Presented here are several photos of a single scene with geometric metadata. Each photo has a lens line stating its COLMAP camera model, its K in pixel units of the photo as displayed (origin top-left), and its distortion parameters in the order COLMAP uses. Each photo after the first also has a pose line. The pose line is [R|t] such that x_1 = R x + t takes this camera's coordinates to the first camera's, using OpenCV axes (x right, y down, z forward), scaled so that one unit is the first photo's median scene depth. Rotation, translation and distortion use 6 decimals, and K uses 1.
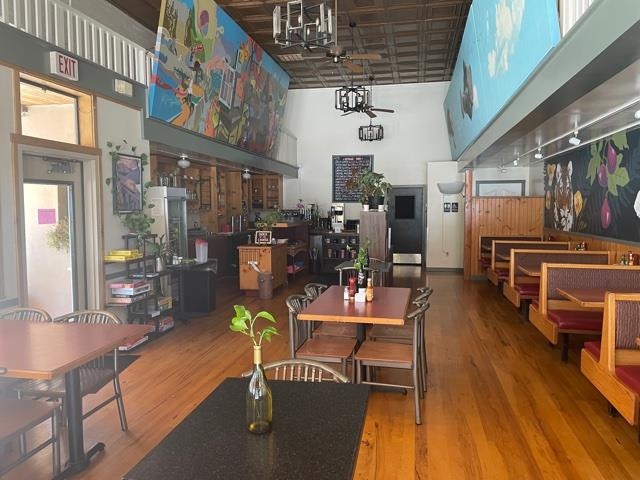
lens RADIAL K [[478.8, 0, 321.0], [0, 478.8, 239.9], [0, 0, 1]] dist [0.040137, -0.048050]
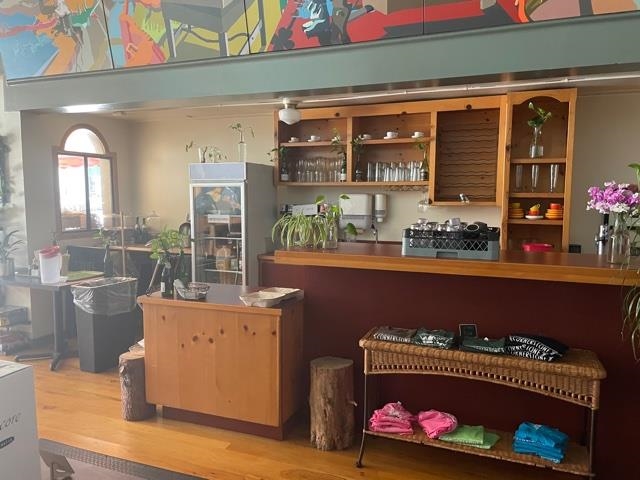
lens RADIAL K [[478.8, 0, 320.0], [0, 478.8, 241.4], [0, 0, 1]] dist [0.040137, -0.048050]
pose [[-0.157551, 0.086964, -0.983674, 0.096695], [-0.069664, 0.992654, 0.098916, -0.028145], [0.985051, 0.084111, -0.150335, 0.432035]]
